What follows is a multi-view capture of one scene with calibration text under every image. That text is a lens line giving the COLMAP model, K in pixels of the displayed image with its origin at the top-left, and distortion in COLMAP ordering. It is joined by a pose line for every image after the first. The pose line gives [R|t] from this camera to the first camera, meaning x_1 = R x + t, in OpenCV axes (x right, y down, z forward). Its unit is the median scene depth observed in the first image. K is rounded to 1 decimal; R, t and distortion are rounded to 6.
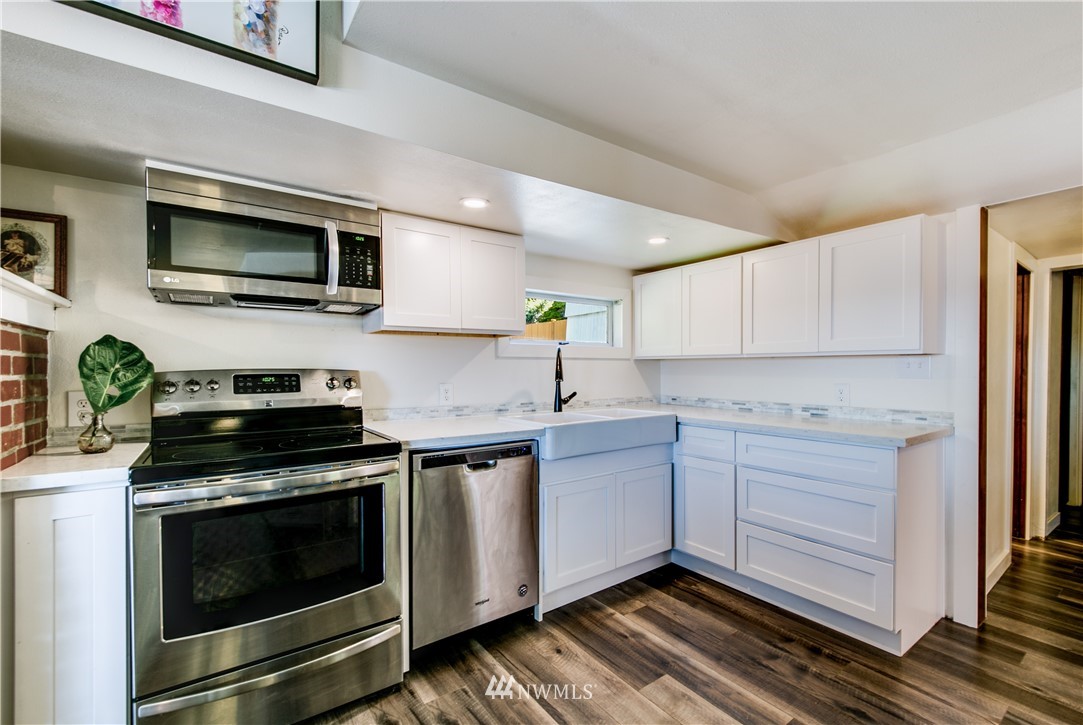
lens RADIAL K [[462.5, 0, 544.8], [0, 462.5, 363.9], [0, 0, 1]] dist [0.039711, -0.022104]
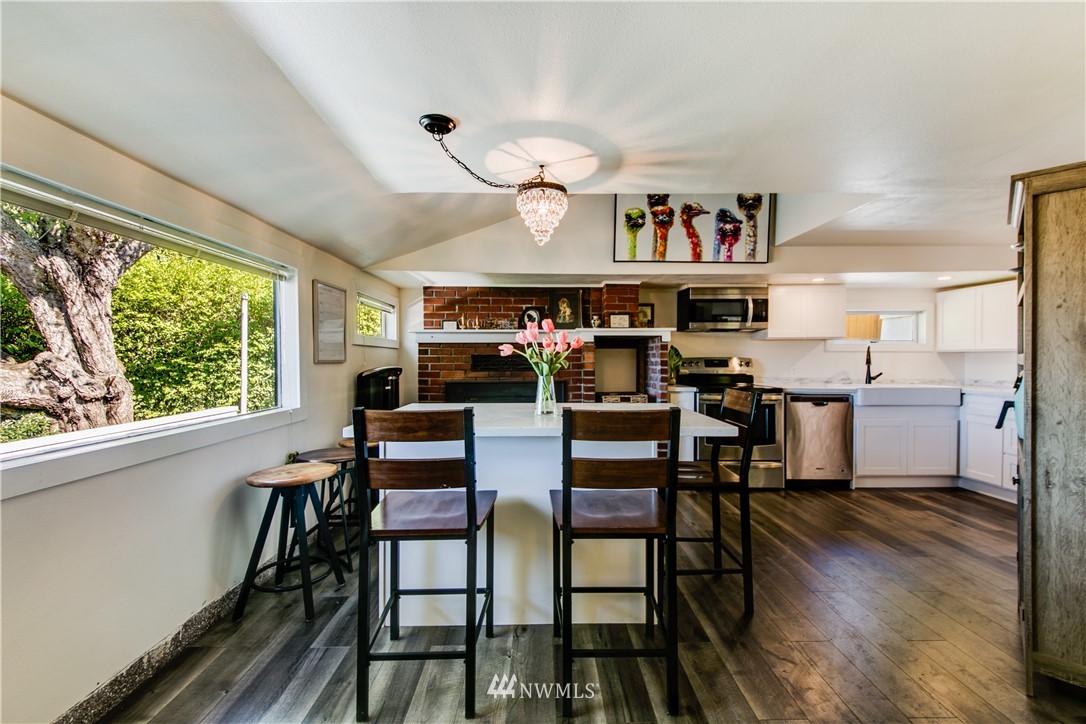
lens RADIAL K [[463.8, 0, 546.3], [0, 463.8, 363.4], [0, 0, 1]] dist [0.039711, -0.022104]
pose [[0.825559, 0.009680, -0.564232, 0.032747], [-0.000302, 0.999860, 0.016712, 0.001890], [0.564315, -0.013626, 0.825447, -1.286490]]
